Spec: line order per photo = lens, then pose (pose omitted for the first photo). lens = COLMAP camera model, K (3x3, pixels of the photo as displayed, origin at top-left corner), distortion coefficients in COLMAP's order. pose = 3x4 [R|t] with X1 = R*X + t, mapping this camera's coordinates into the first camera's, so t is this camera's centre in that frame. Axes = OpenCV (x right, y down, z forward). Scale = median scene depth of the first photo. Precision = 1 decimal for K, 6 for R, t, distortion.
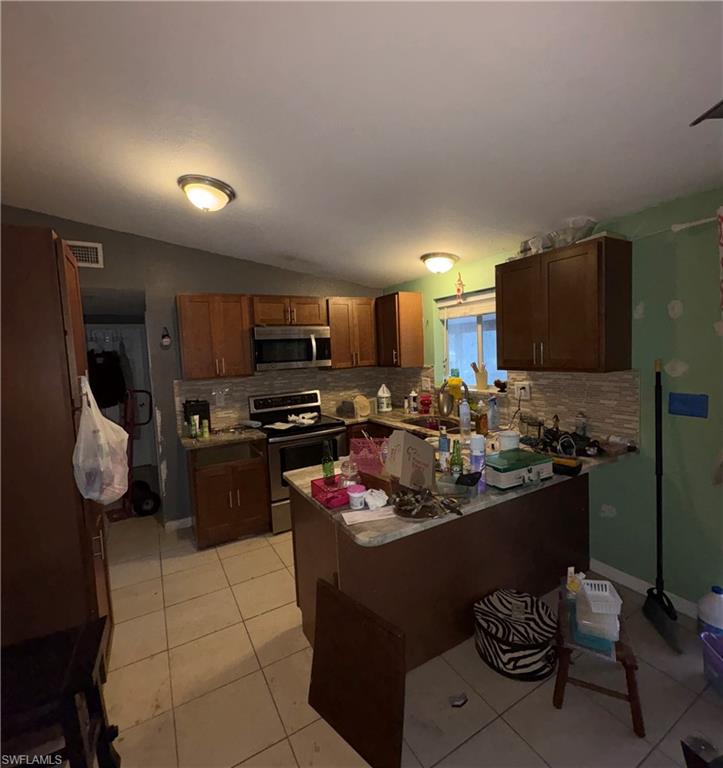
lens RADIAL K [[377.8, 0, 361.5], [0, 377.8, 384.0], [0, 0, 1]] dist [-0.000941, -0.000113]
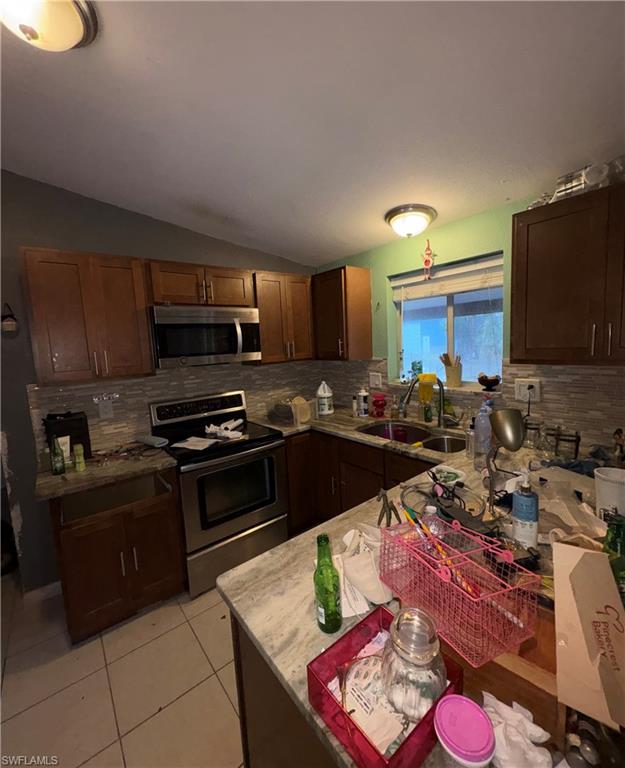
lens RADIAL K [[328.7, 0, 312.5], [0, 328.7, 384.0], [0, 0, 1]] dist [0.001995, 0.000328]
pose [[0.987832, -0.022760, 0.153852, -0.083505], [0.018004, 0.999318, 0.032233, -0.018887], [-0.154481, -0.029071, 0.987568, 0.326098]]
